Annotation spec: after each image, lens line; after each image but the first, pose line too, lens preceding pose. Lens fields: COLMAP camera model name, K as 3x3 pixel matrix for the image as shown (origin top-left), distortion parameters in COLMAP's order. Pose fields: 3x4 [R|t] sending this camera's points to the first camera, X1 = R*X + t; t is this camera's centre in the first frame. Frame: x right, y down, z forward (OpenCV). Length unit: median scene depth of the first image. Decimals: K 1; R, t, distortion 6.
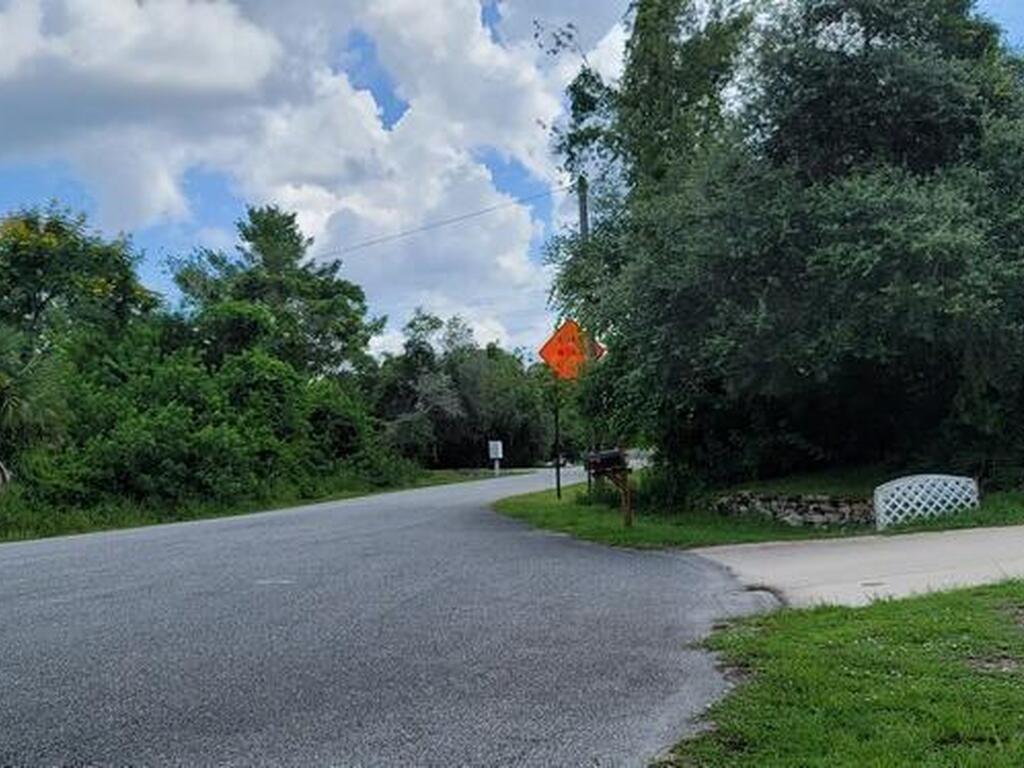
lens RADIAL K [[1148.1, 0, 512.0], [0, 1148.1, 384.0], [0, 0, 1]] dist [0.014900, 0.046802]
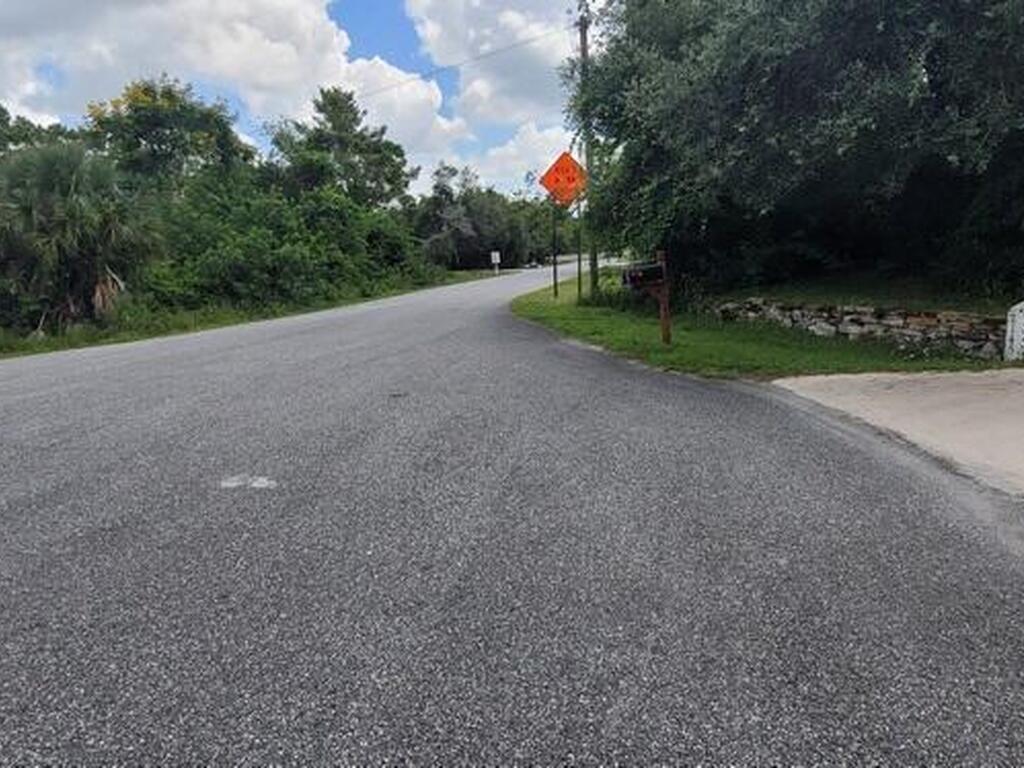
lens RADIAL K [[715.7, 0, 512.0], [0, 715.7, 384.0], [0, 0, 1]] dist [0.004114, 0.005222]
pose [[0.999836, -0.015786, 0.008821, -0.009953], [0.013325, 0.972924, 0.230740, 0.004341], [-0.012225, -0.230584, 0.972976, 0.106917]]
